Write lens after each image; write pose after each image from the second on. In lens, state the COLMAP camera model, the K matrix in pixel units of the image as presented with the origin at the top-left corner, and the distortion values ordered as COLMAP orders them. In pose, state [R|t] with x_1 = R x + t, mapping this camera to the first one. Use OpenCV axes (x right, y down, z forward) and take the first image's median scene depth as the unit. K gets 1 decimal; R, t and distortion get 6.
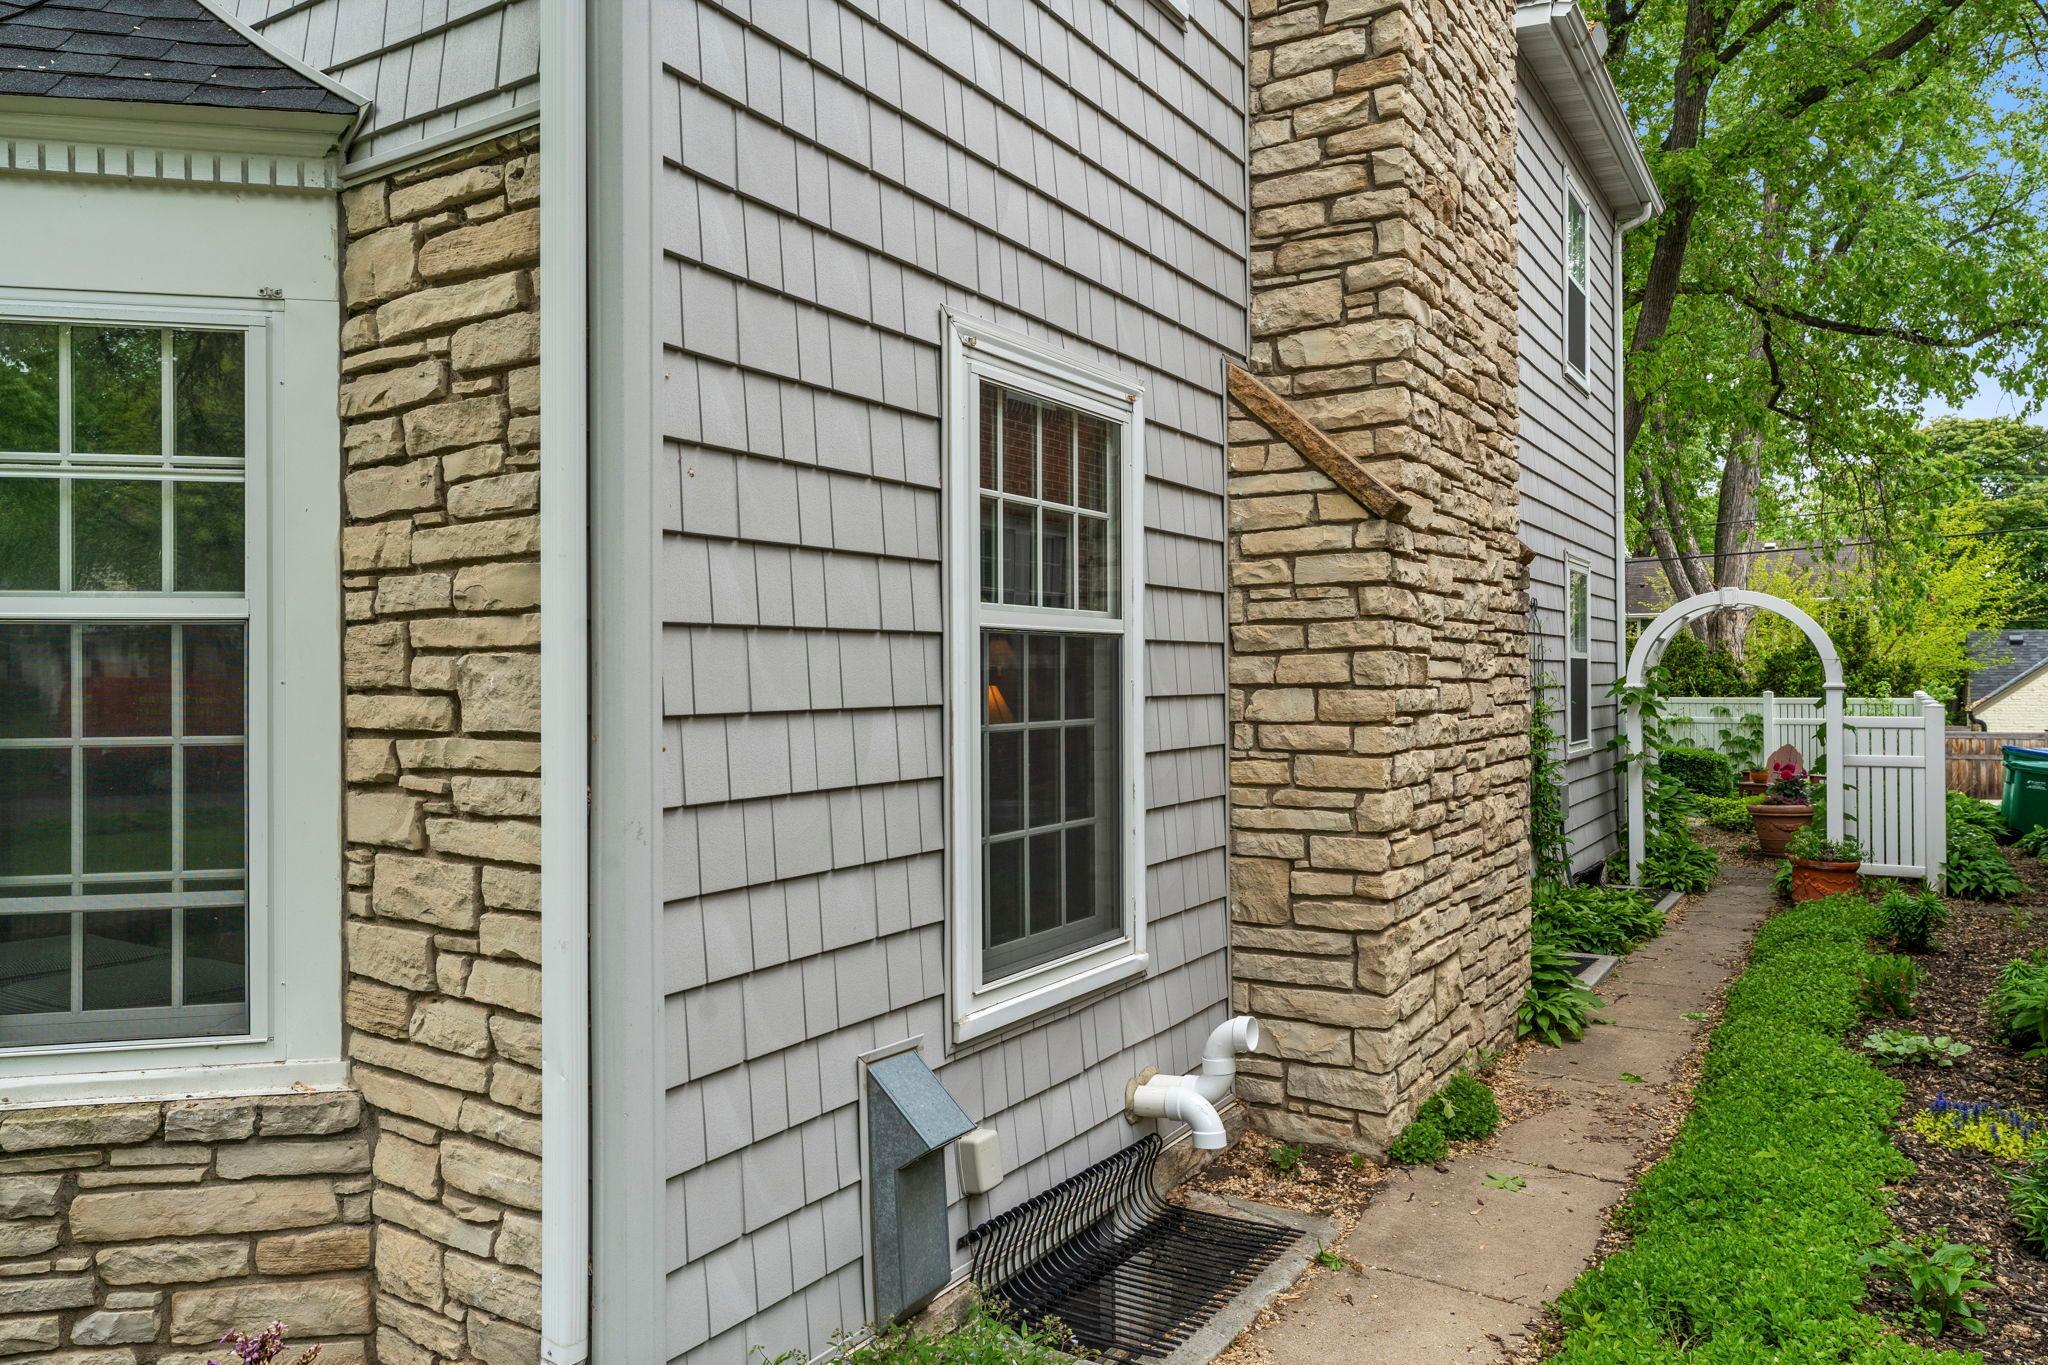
lens RADIAL K [[1371.3, 0, 1016.0], [0, 1371.3, 669.4], [0, 0, 1]] dist [0.004520, 0.002873]
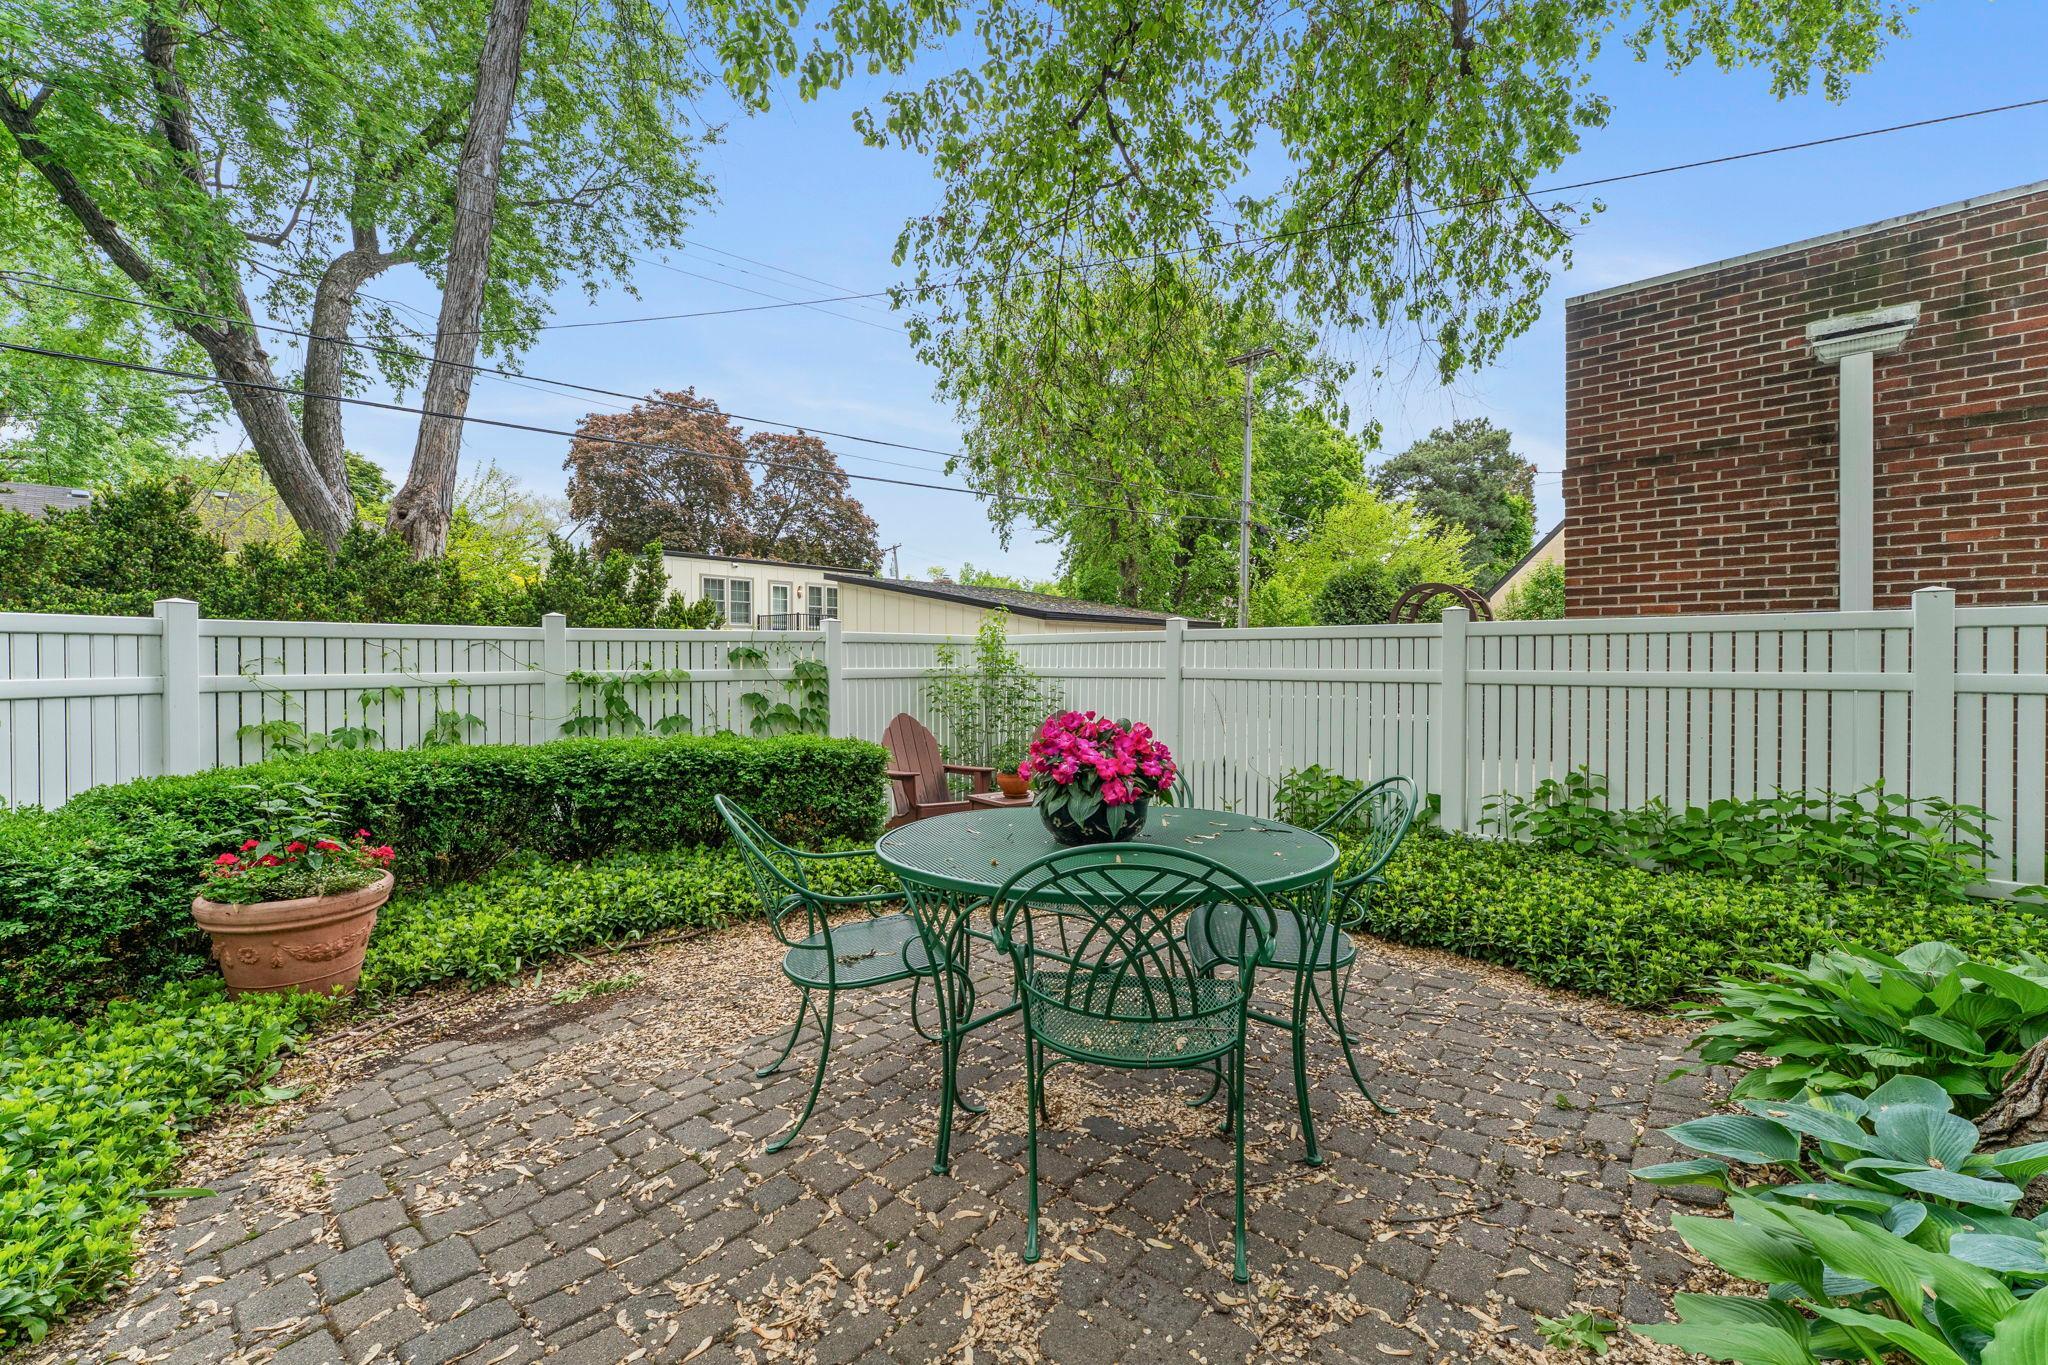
lens RADIAL K [[837.7, 0, 1004.2], [0, 837.7, 663.3], [0, 0, 1]] dist [-0.002458, 0.000915]
pose [[0.172045, 0.003159, 0.985084, 0.226203], [-0.007194, 0.999972, -0.001950, 0.032435], [-0.985063, -0.006751, 0.172063, 0.848269]]
